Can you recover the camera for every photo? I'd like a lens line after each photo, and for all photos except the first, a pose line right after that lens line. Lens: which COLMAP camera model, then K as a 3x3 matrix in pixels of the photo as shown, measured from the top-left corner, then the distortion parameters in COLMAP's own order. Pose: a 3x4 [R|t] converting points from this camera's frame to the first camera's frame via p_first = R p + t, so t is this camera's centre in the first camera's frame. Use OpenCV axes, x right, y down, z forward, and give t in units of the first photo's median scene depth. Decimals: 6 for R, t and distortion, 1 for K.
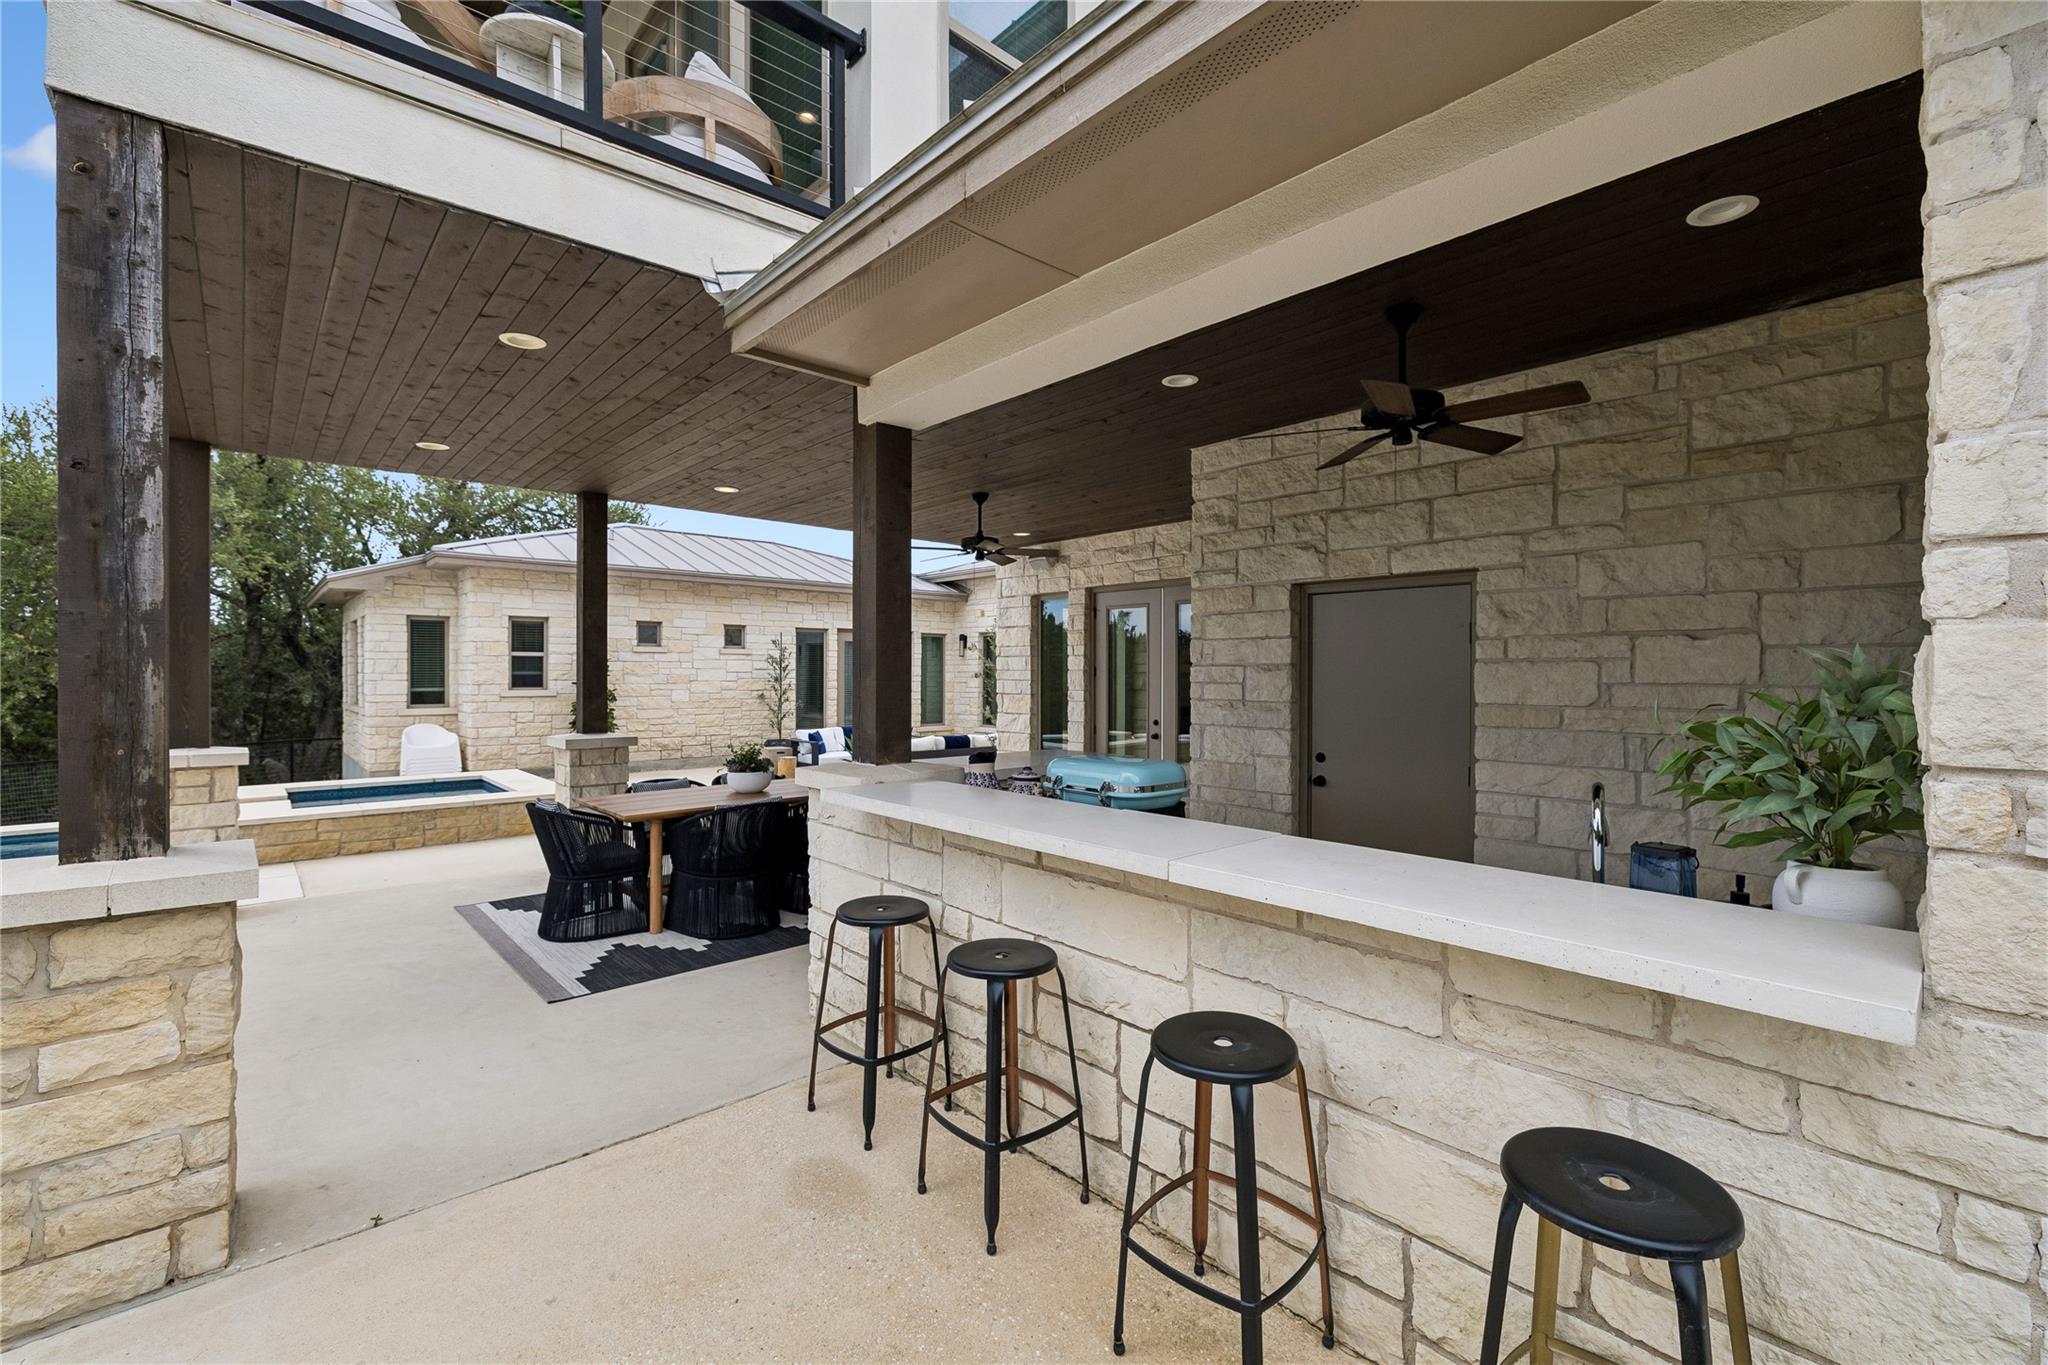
lens RADIAL K [[861.0, 0, 1021.5], [0, 861.0, 678.2], [0, 0, 1]] dist [-0.000291, -0.000091]
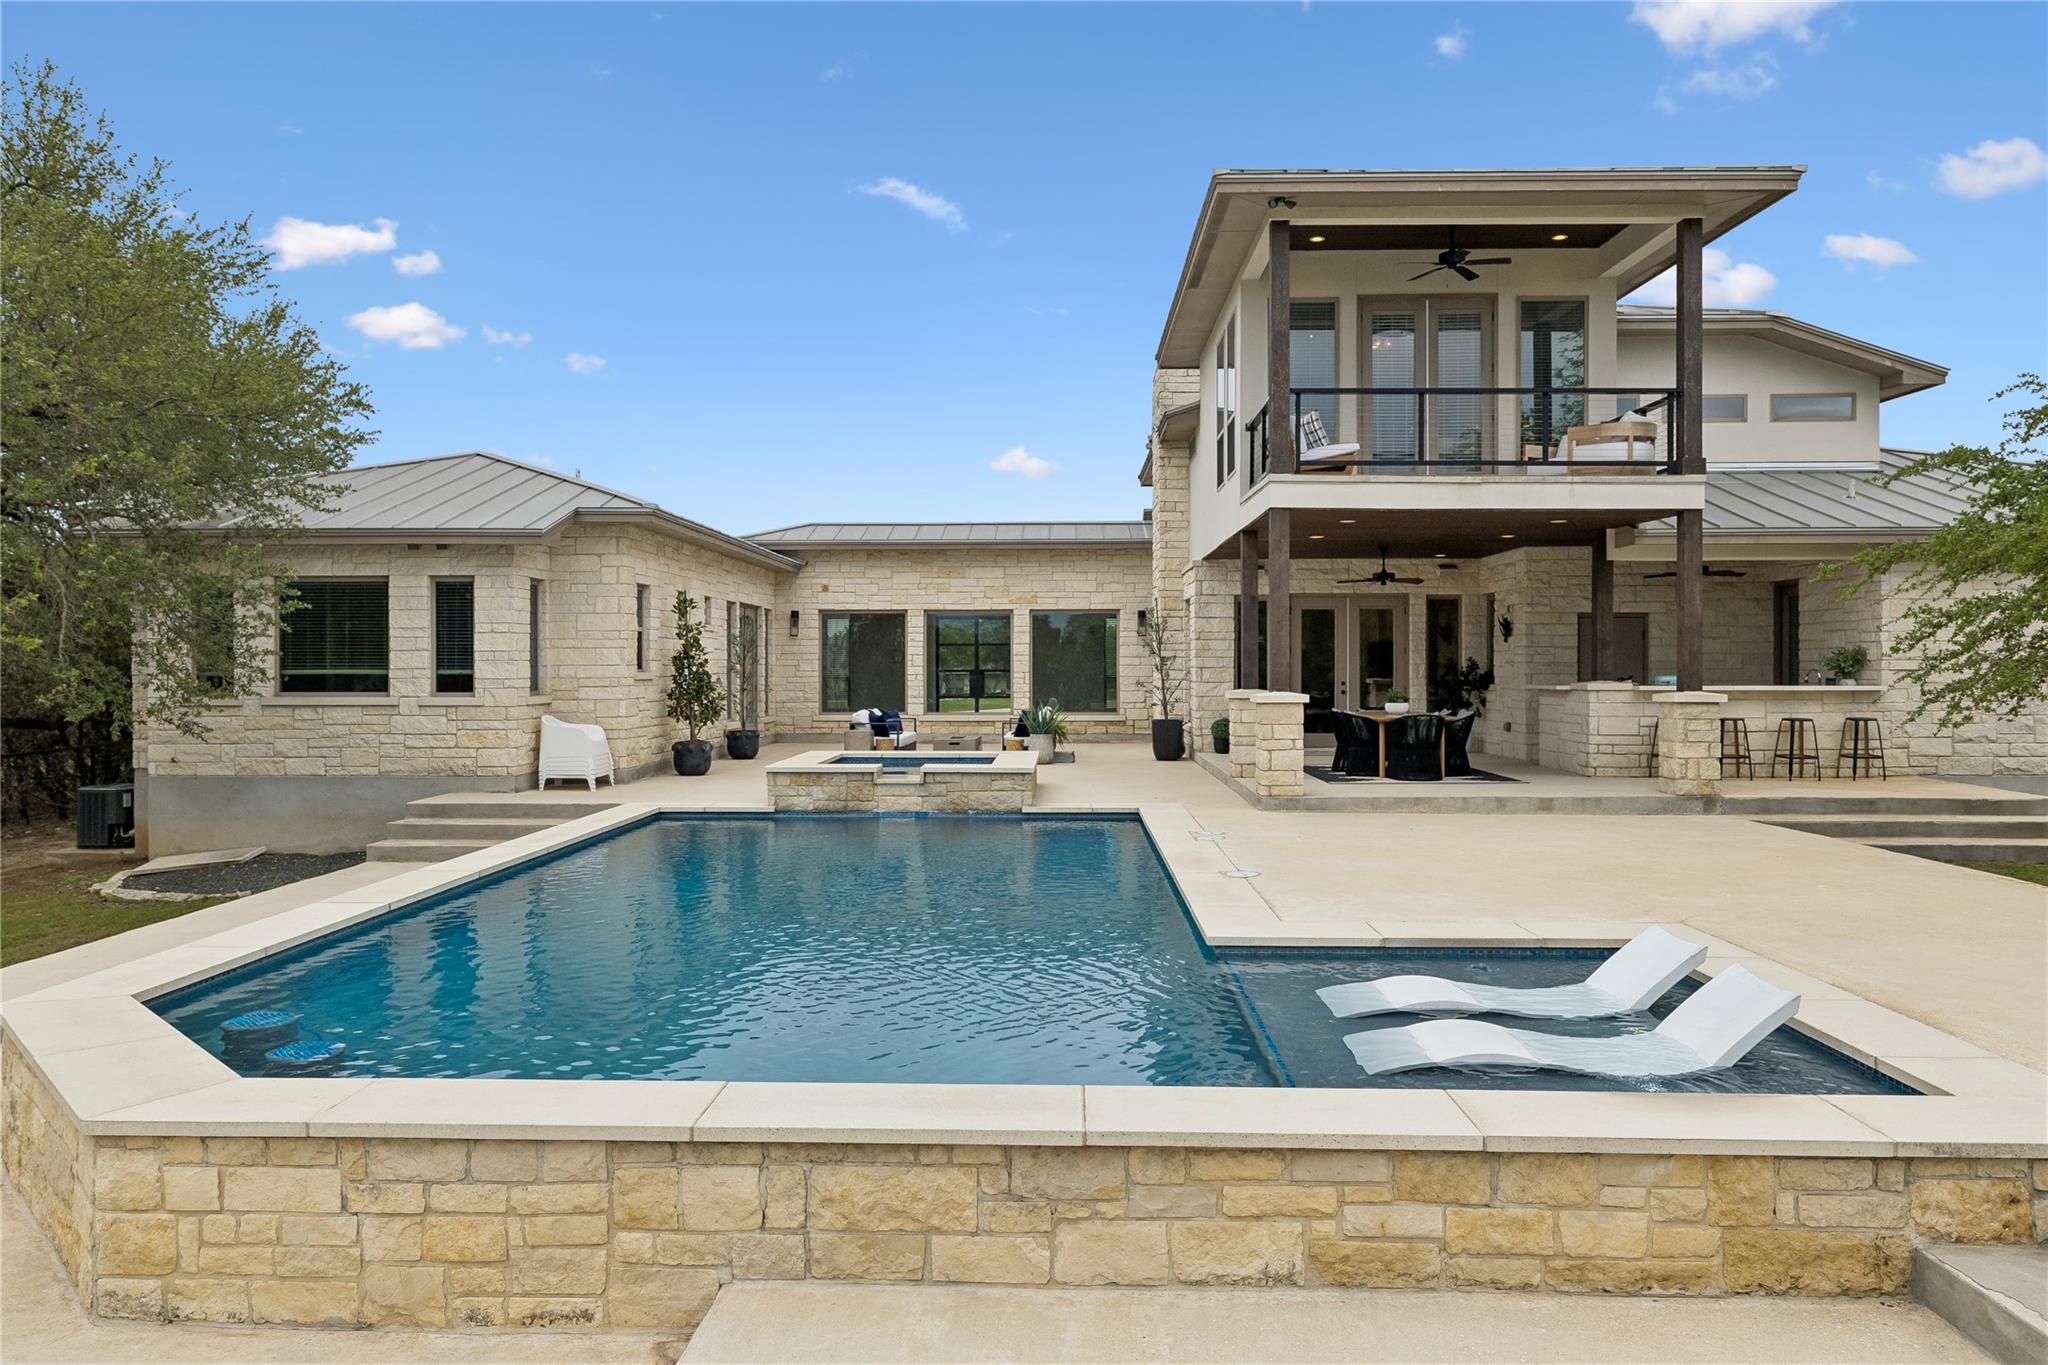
lens RADIAL K [[1419.4, 0, 1028.9], [0, 1419.4, 678.3], [0, 0, 1]] dist [-0.002668, -0.000296]
pose [[0.683531, -0.006281, 0.729895, -1.246059], [0.005342, 0.999979, 0.003602, 0.017147], [-0.729902, 0.001437, 0.683550, -0.200621]]
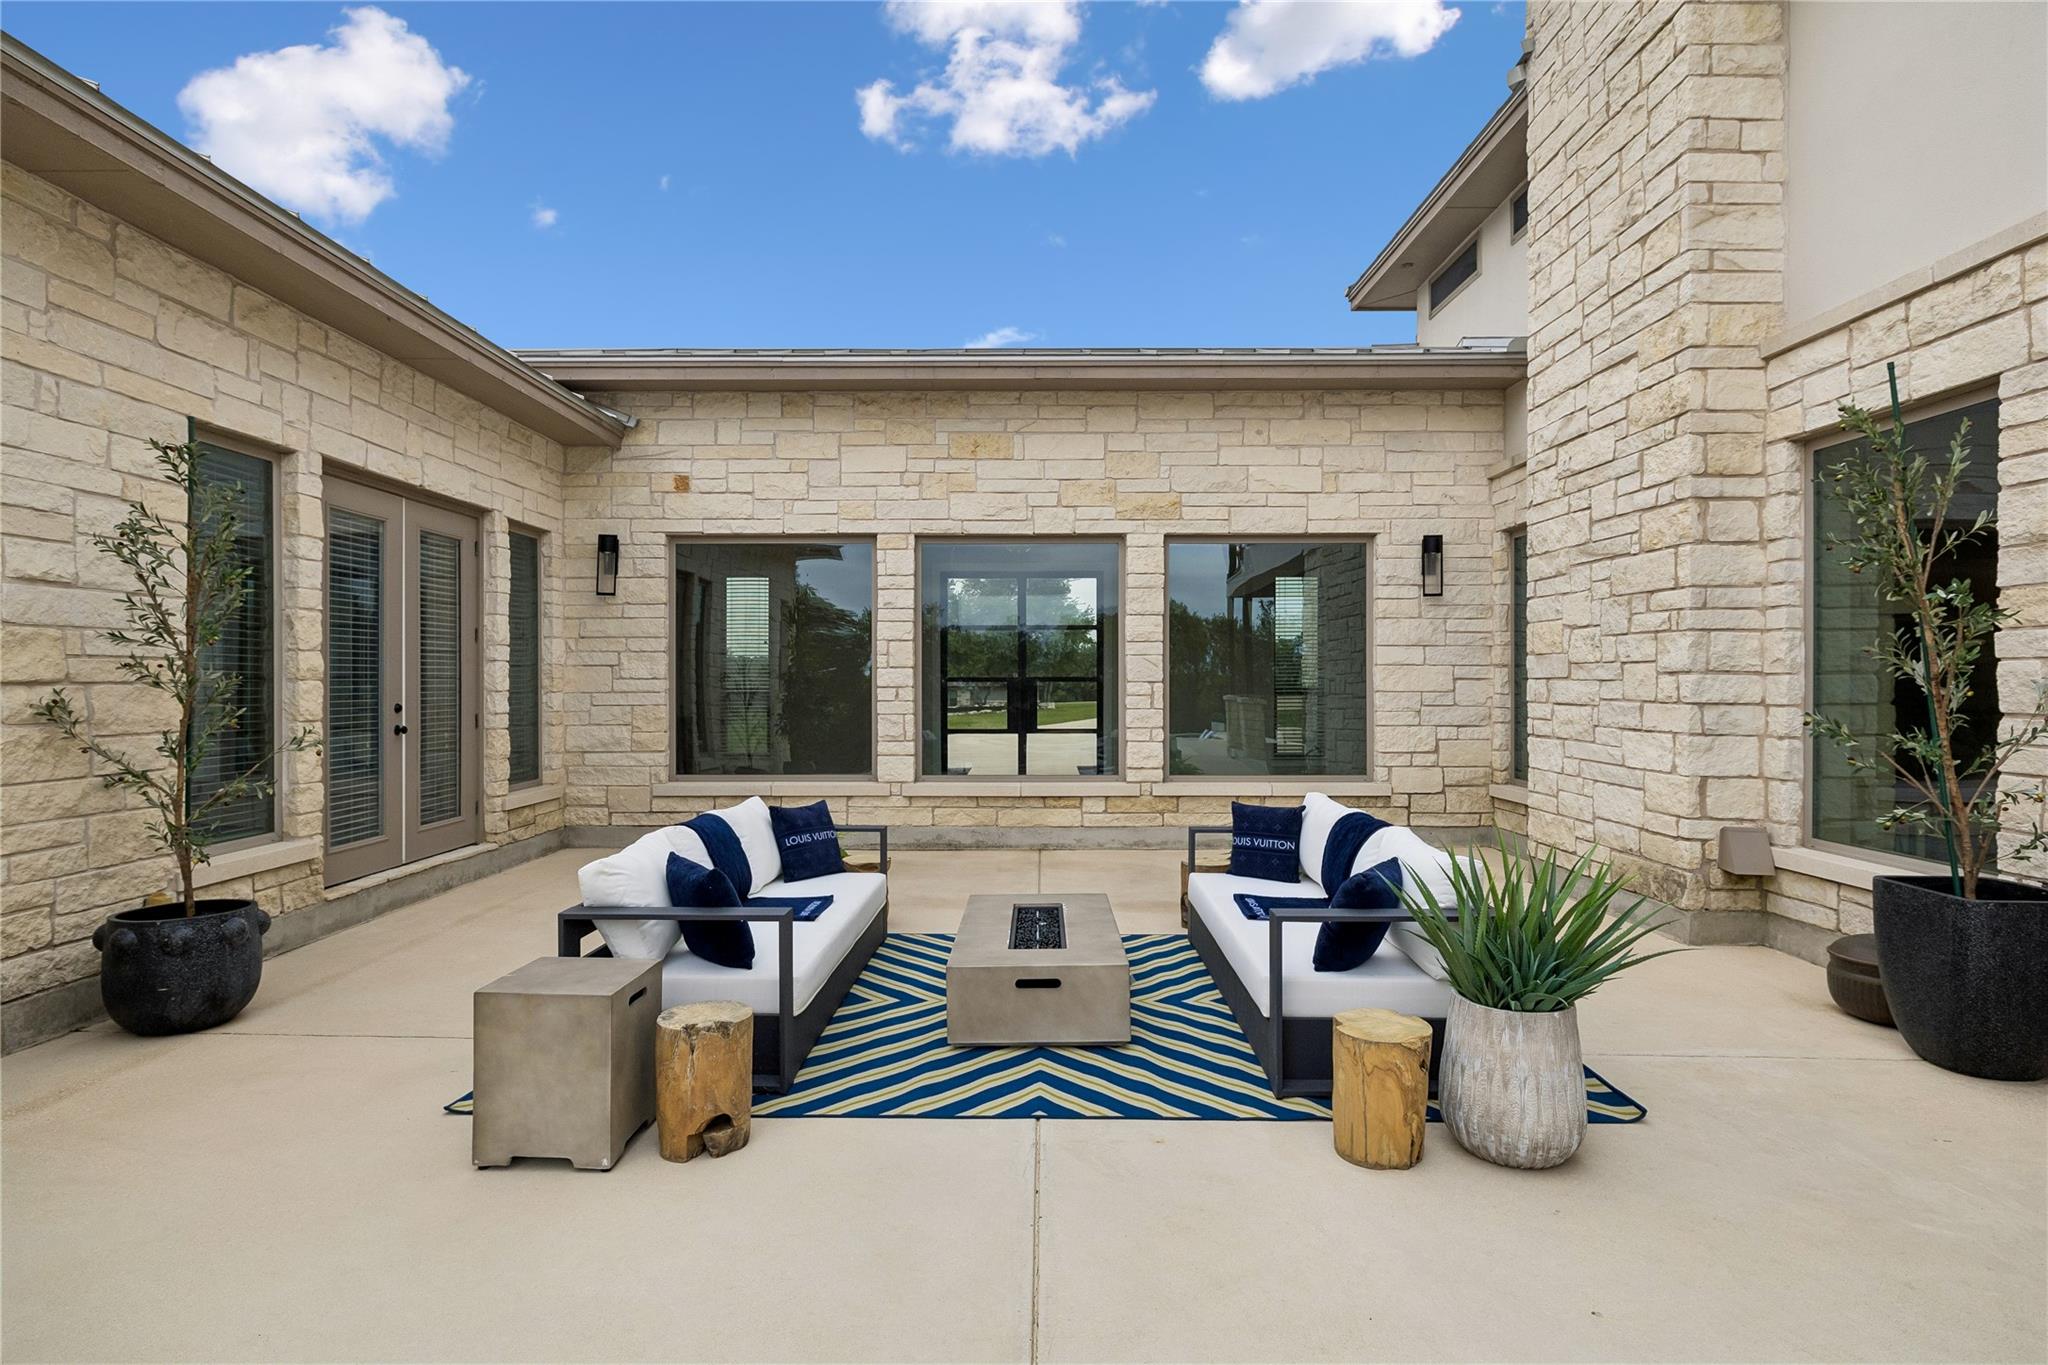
lens RADIAL K [[1079.1, 0, 1018.7], [0, 1079.1, 682.6], [0, 0, 1]] dist [-0.000640, 0.000051]
pose [[0.670520, -0.001407, 0.741890, -0.380421], [0.004539, 0.999987, -0.002206, 0.017367], [-0.741877, 0.004846, 0.670518, 0.735160]]
